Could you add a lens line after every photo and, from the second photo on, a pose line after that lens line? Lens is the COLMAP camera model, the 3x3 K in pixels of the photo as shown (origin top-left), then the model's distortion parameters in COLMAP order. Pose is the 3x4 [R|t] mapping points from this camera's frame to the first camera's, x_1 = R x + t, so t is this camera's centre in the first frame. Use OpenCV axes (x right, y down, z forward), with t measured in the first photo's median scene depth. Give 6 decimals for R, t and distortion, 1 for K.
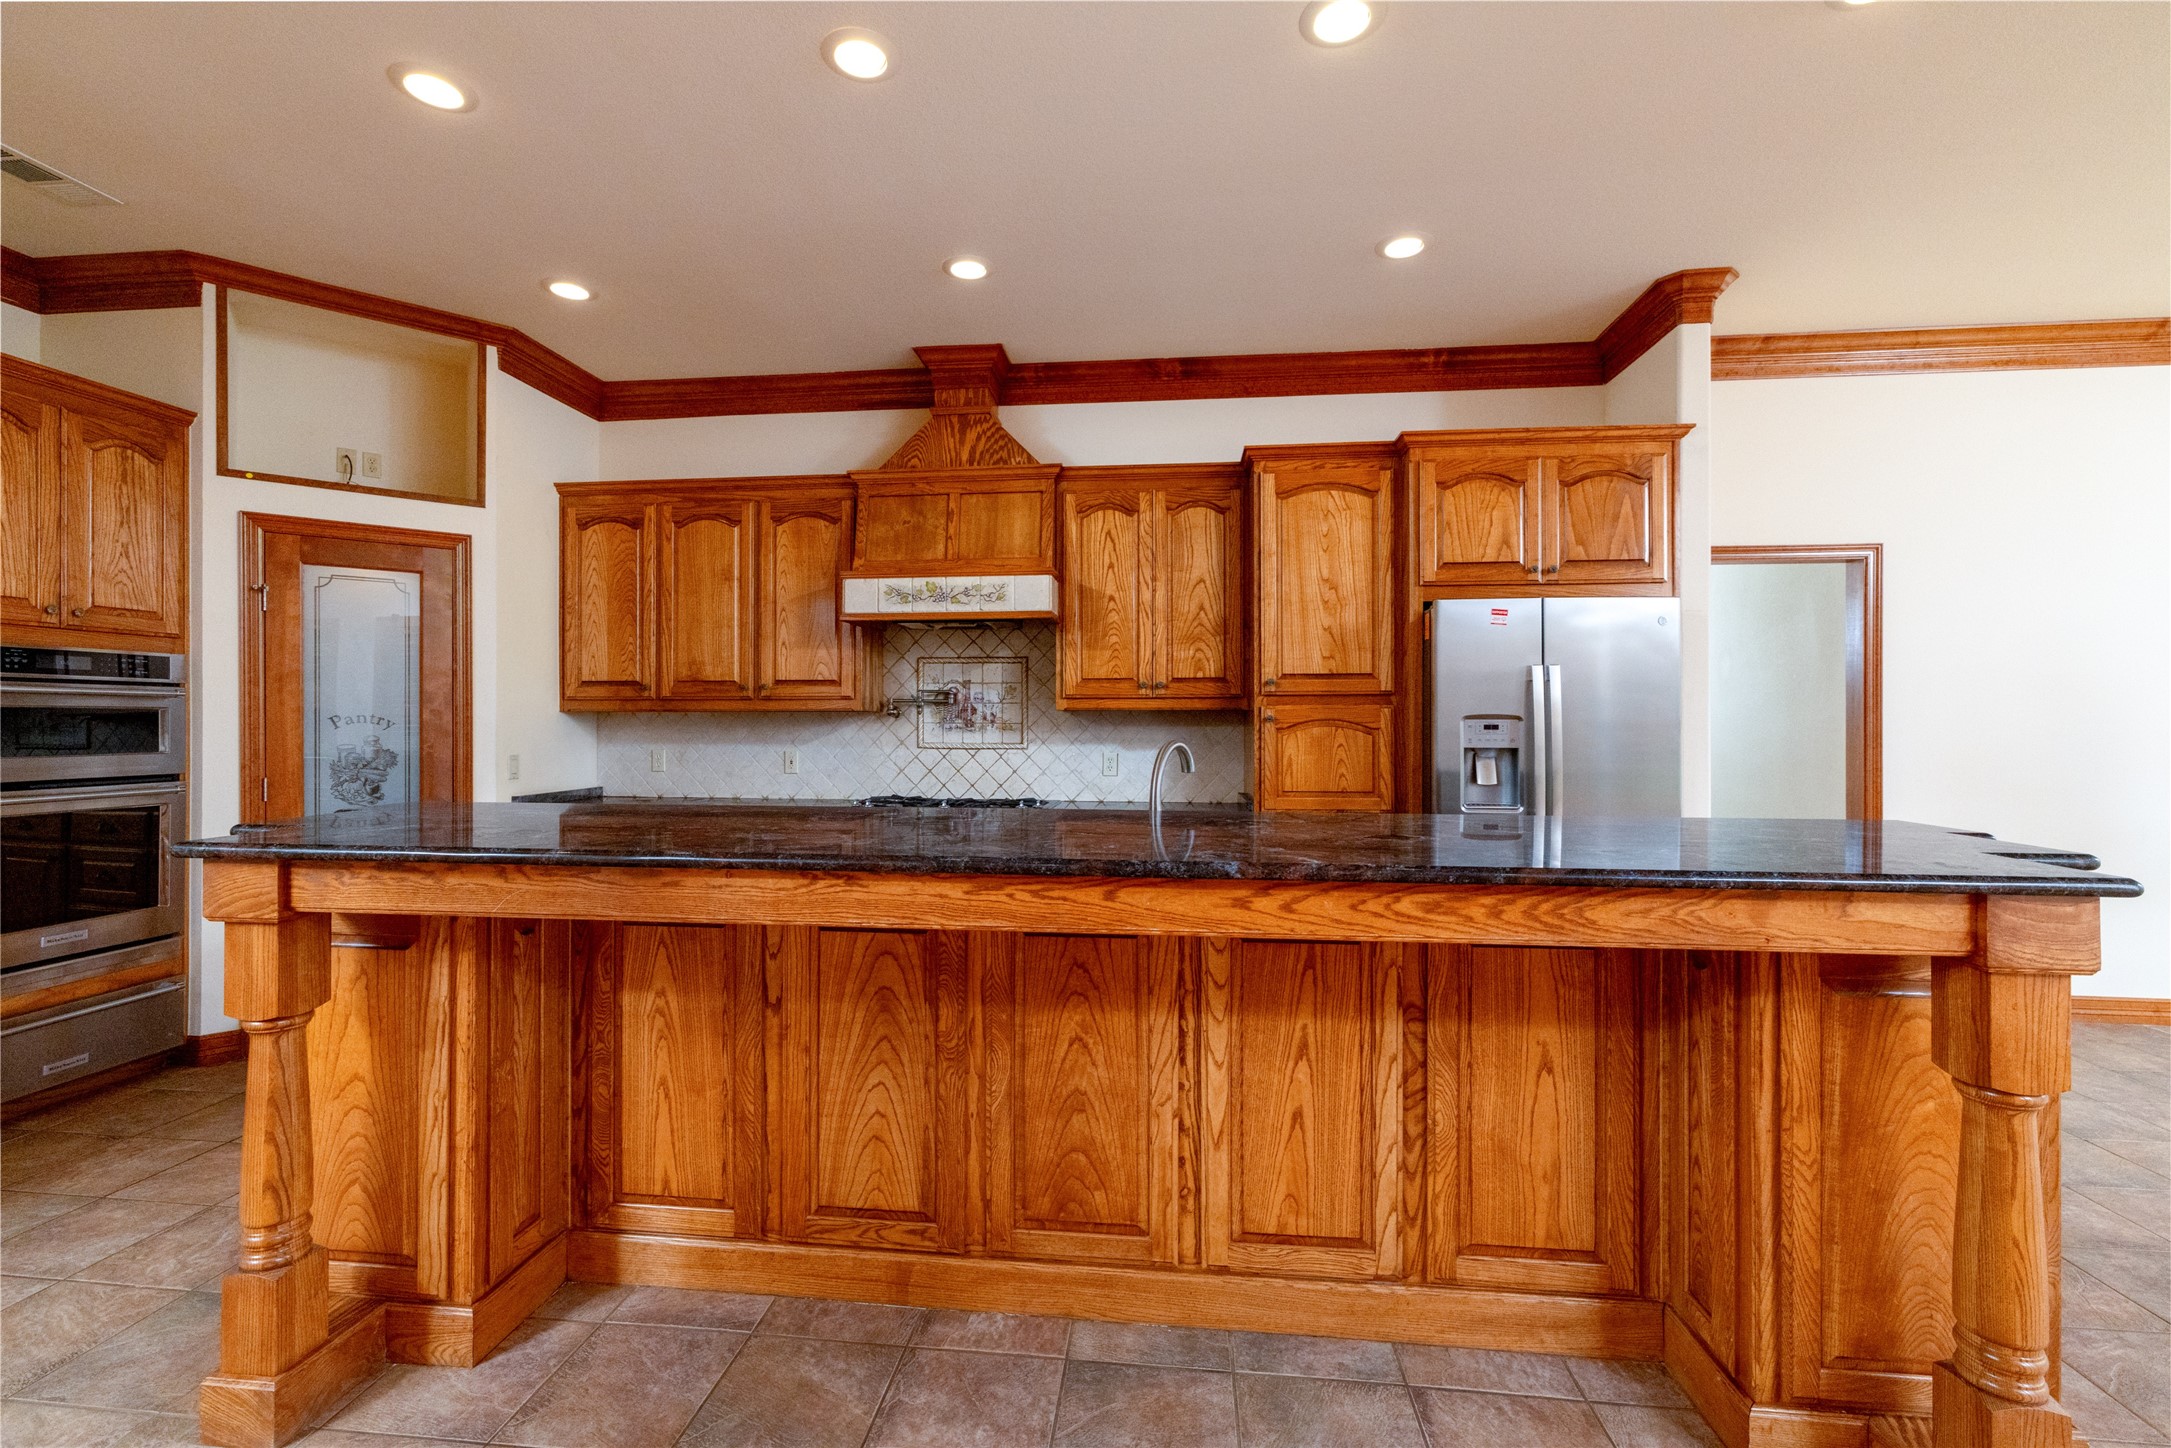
lens RADIAL K [[932.4, 0, 1088.1], [0, 932.4, 719.5], [0, 0, 1]] dist [-0.004420, 0.001471]
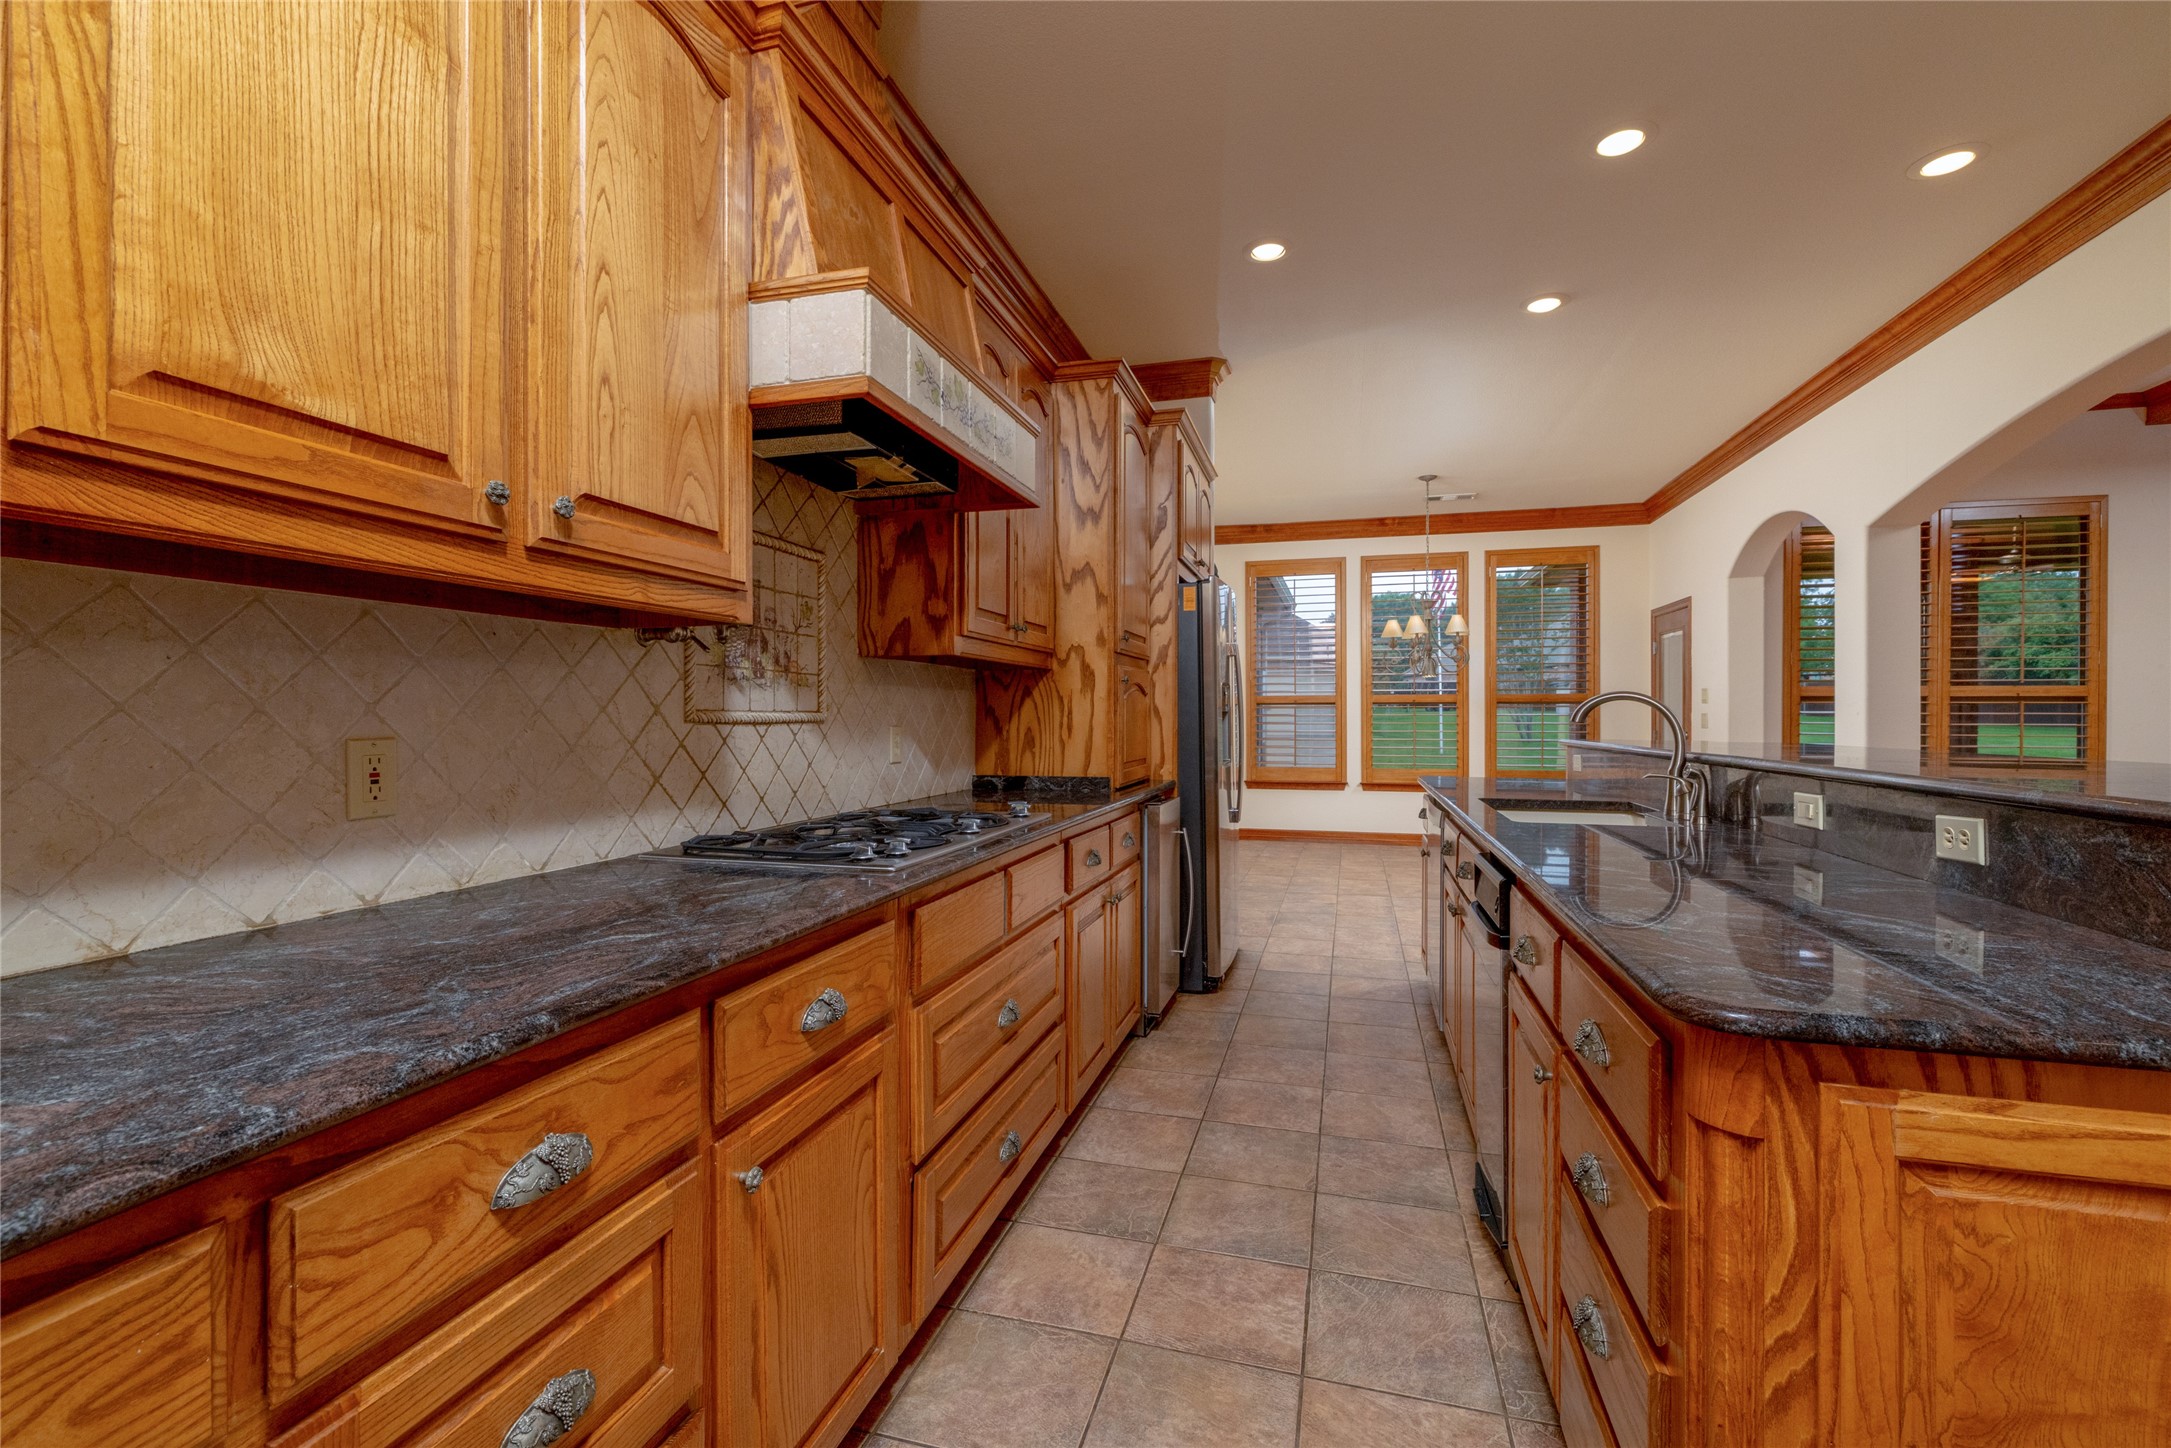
lens RADIAL K [[932.4, 0, 1085.7], [0, 932.4, 720.3], [0, 0, 1]] dist [-0.004420, 0.001471]
pose [[0.176708, -0.005866, 0.984246, -0.661084], [-0.003080, 0.999974, 0.006513, 0.030669], [-0.984258, -0.004182, 0.176686, 0.868076]]
